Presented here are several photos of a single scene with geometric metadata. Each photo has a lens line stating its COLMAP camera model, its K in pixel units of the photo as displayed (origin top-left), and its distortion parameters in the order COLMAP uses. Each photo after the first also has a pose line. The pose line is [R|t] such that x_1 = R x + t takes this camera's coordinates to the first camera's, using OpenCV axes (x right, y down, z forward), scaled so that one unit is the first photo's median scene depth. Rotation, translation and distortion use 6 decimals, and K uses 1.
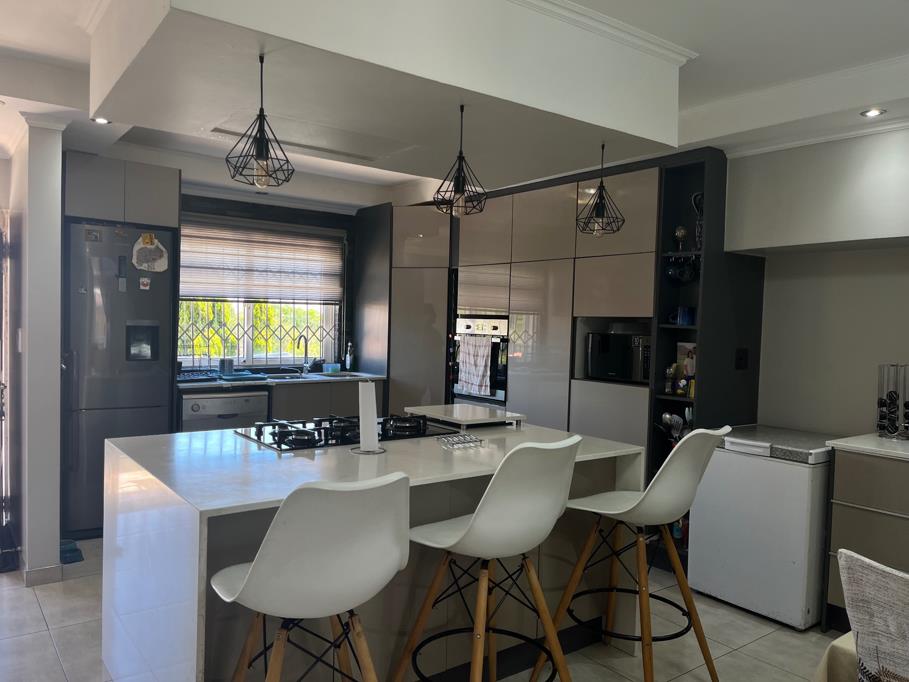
lens RADIAL K [[682.9, 0, 454.7], [0, 682.9, 342.3], [0, 0, 1]] dist [-0.026488, -0.038358]
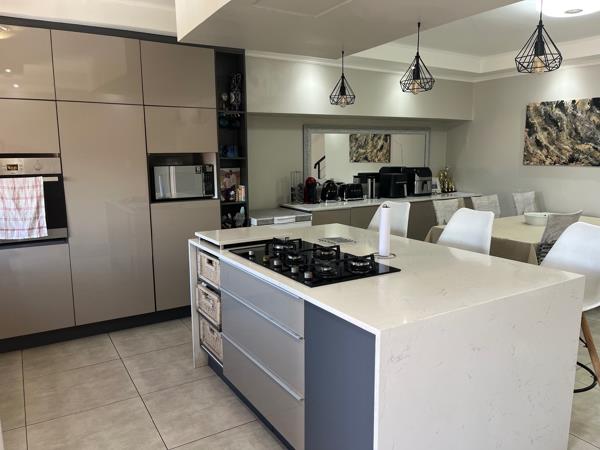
lens RADIAL K [[450.7, 0, 258.1], [0, 450.7, 234.4], [0, 0, 1]] dist [-0.026488, -0.038358]
pose [[0.115597, -0.185593, 0.975804, -0.553307], [0.051385, 0.982191, 0.180721, -0.026726], [-0.991966, 0.029250, 0.123075, 0.613023]]
